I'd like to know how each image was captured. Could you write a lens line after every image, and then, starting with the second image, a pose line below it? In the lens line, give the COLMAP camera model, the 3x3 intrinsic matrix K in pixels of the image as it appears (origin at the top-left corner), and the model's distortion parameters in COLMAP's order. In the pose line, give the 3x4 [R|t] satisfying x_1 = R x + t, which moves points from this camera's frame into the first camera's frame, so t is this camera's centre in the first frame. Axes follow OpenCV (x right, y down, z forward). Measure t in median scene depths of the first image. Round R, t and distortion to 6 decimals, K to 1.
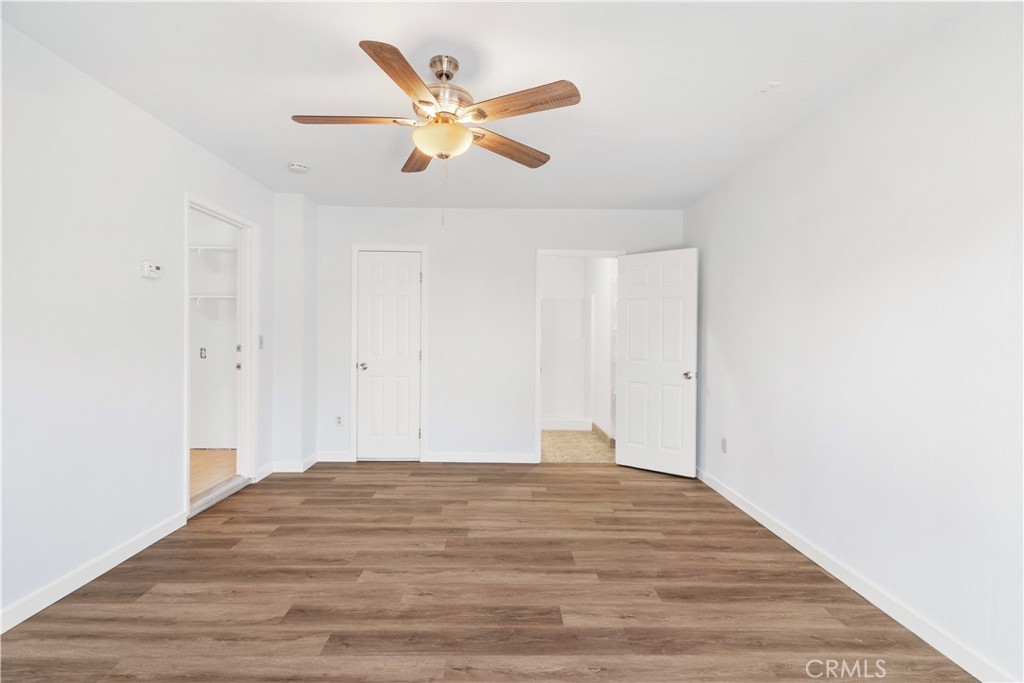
lens RADIAL K [[514.2, 0, 510.4], [0, 514.2, 338.9], [0, 0, 1]] dist [-0.002901, -0.000179]
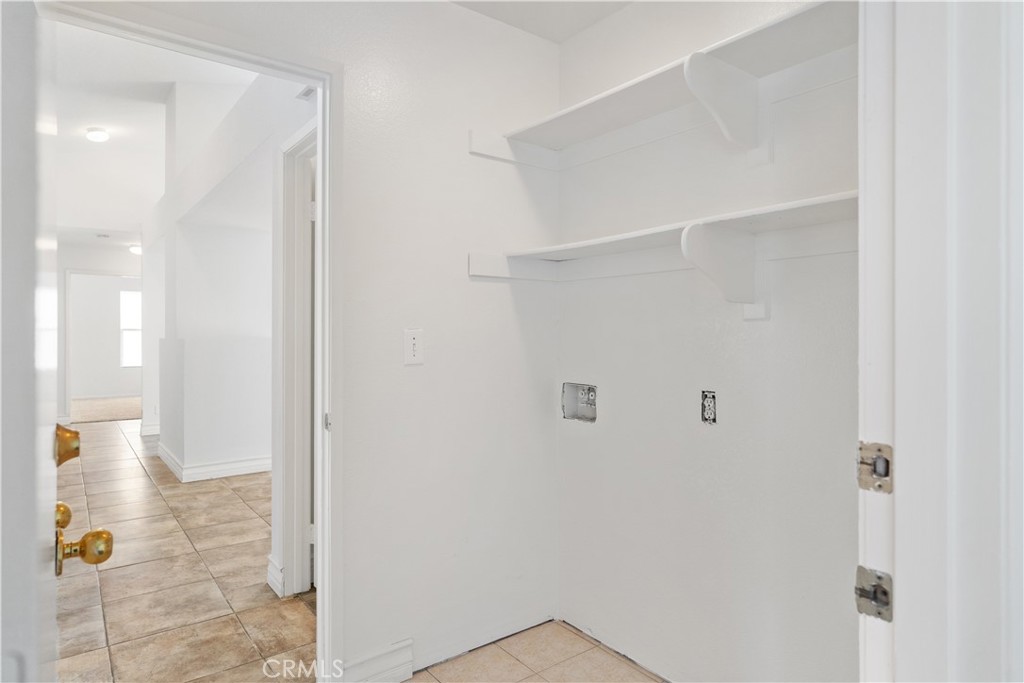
lens RADIAL K [[585.2, 0, 509.6], [0, 585.2, 341.4], [0, 0, 1]] dist [0.002001, 0.000257]
pose [[0.606483, -0.013559, -0.794981, -0.382256], [0.007426, 0.999908, -0.011389, -0.012190], [0.795062, 0.001003, 0.606527, 0.681885]]
